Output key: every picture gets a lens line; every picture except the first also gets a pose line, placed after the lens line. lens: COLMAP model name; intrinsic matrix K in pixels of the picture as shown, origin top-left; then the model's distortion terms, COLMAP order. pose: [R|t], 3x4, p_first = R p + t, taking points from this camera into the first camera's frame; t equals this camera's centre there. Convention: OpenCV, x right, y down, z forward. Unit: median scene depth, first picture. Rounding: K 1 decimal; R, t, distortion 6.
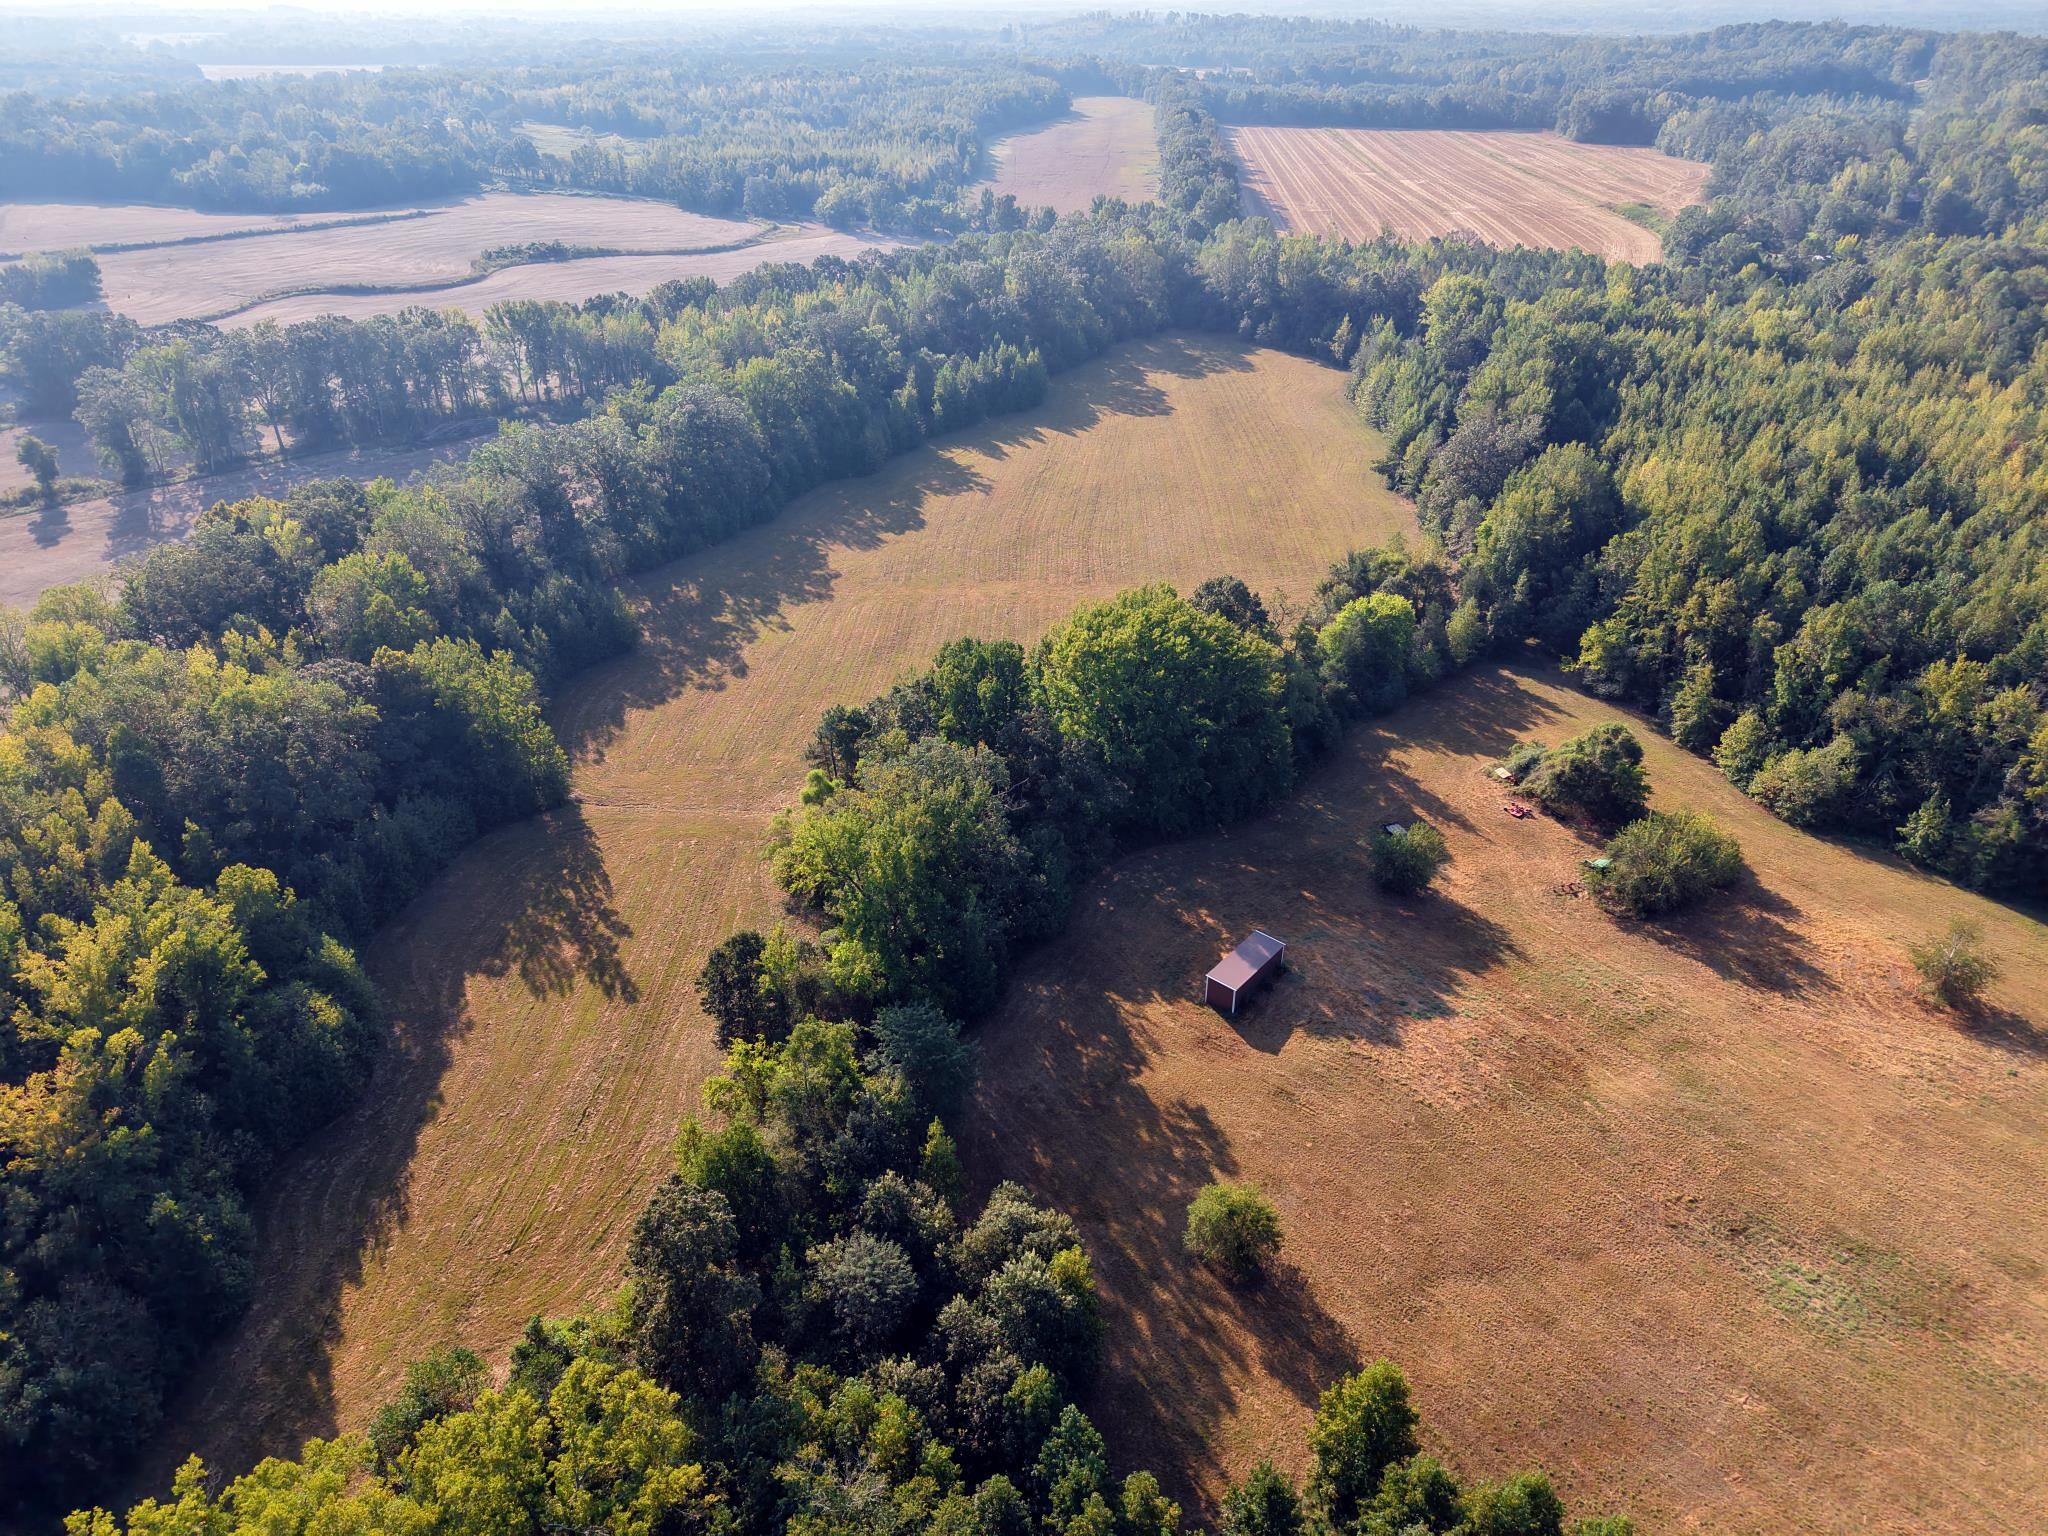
lens RADIAL K [[1376.9, 0, 1024.0], [0, 1376.9, 768.0], [0, 0, 1]] dist [0.011016, -0.008046]
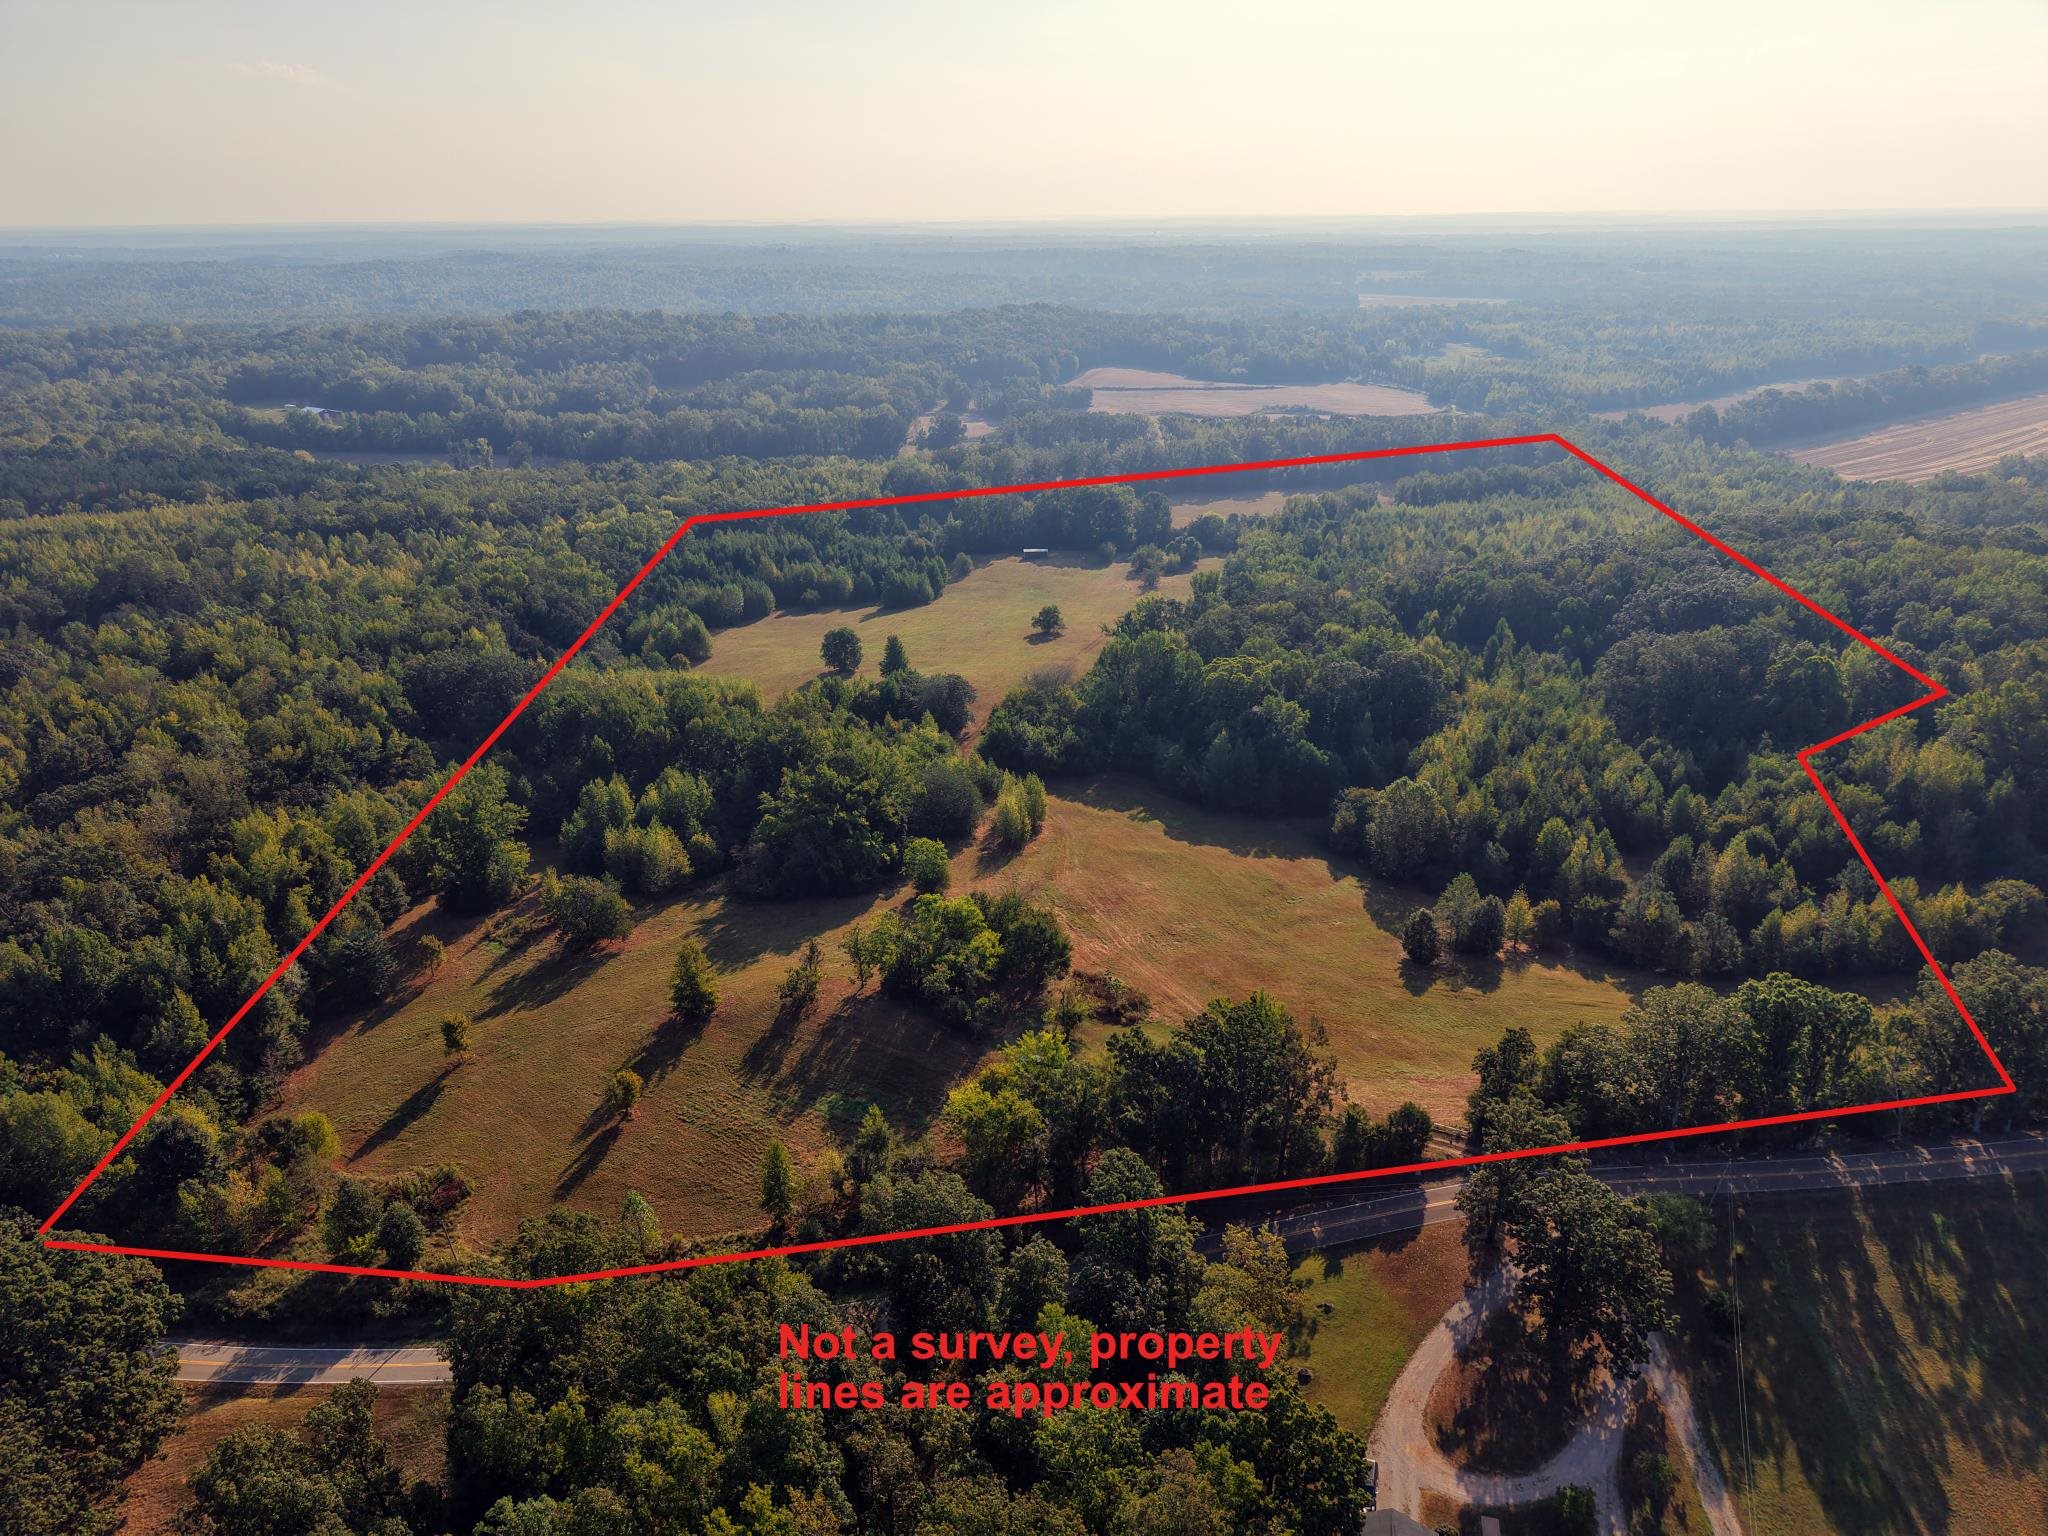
lens RADIAL K [[1376.9, 0, 1024.0], [0, 1376.9, 768.0], [0, 0, 1]] dist [0.011016, -0.008046]
pose [[0.673930, 0.272038, -0.686887, 1.635879], [-0.362049, 0.932055, 0.013917, 0.368685], [0.644002, 0.239308, 0.726631, -0.943998]]
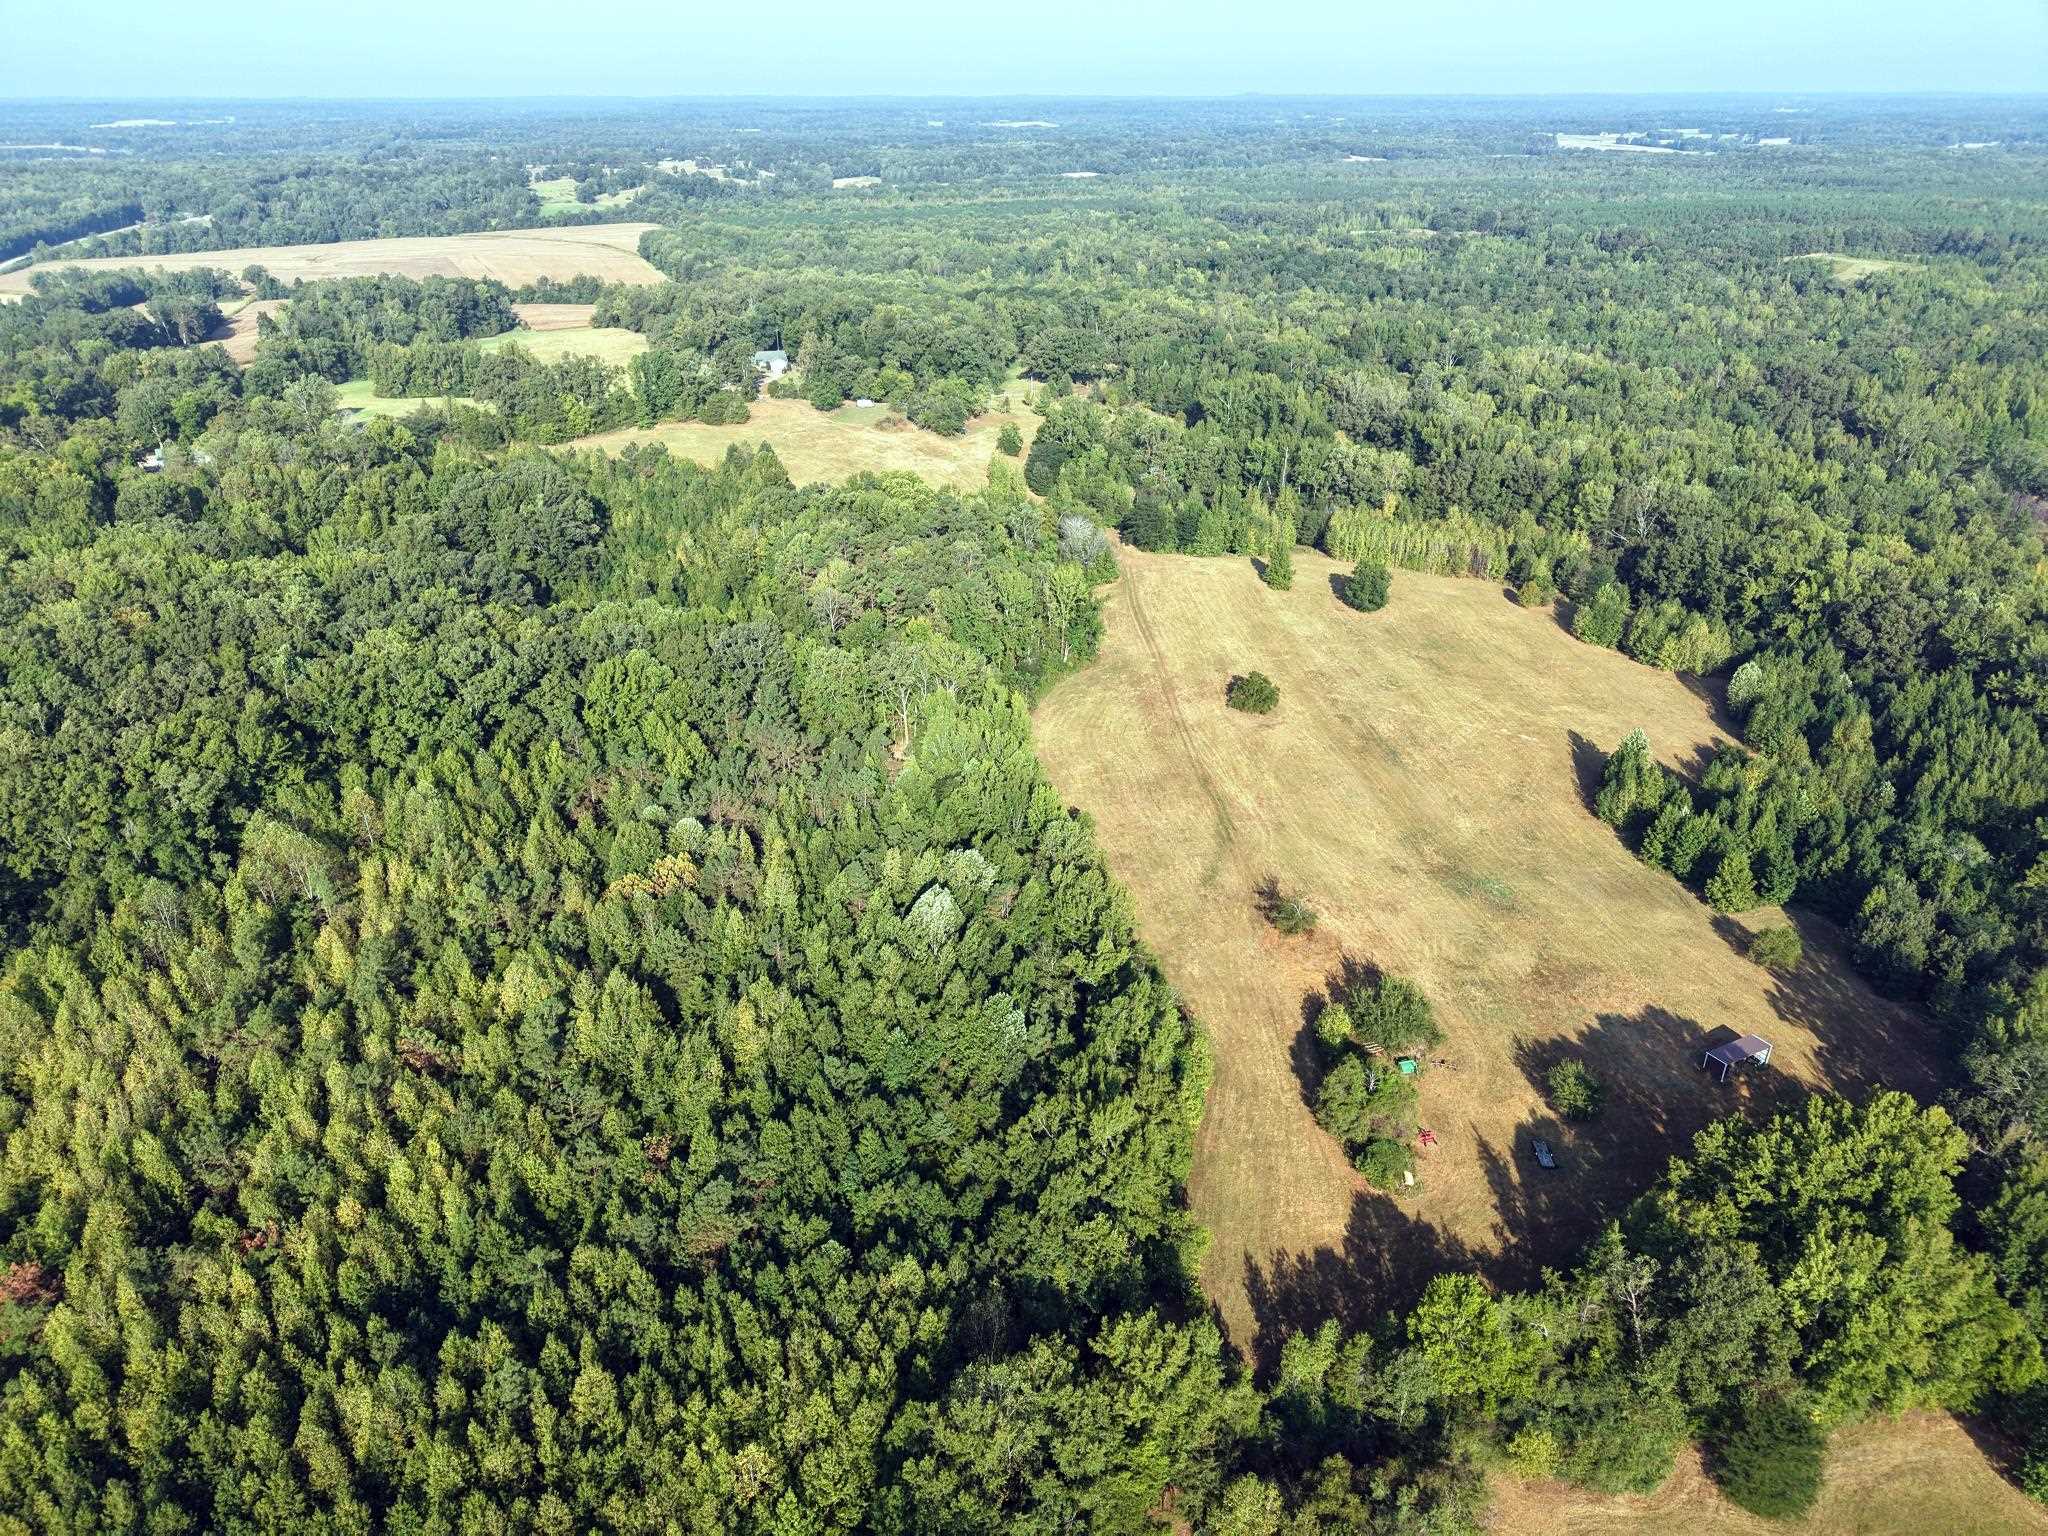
lens RADIAL K [[1376.9, 0, 1024.0], [0, 1376.9, 768.0], [0, 0, 1]] dist [0.011016, -0.008046]
pose [[-0.911553, -0.182662, 0.368383, 0.199684], [0.206166, 0.572120, 0.793835, -0.721423], [-0.355762, 0.799571, -0.483859, 0.936864]]
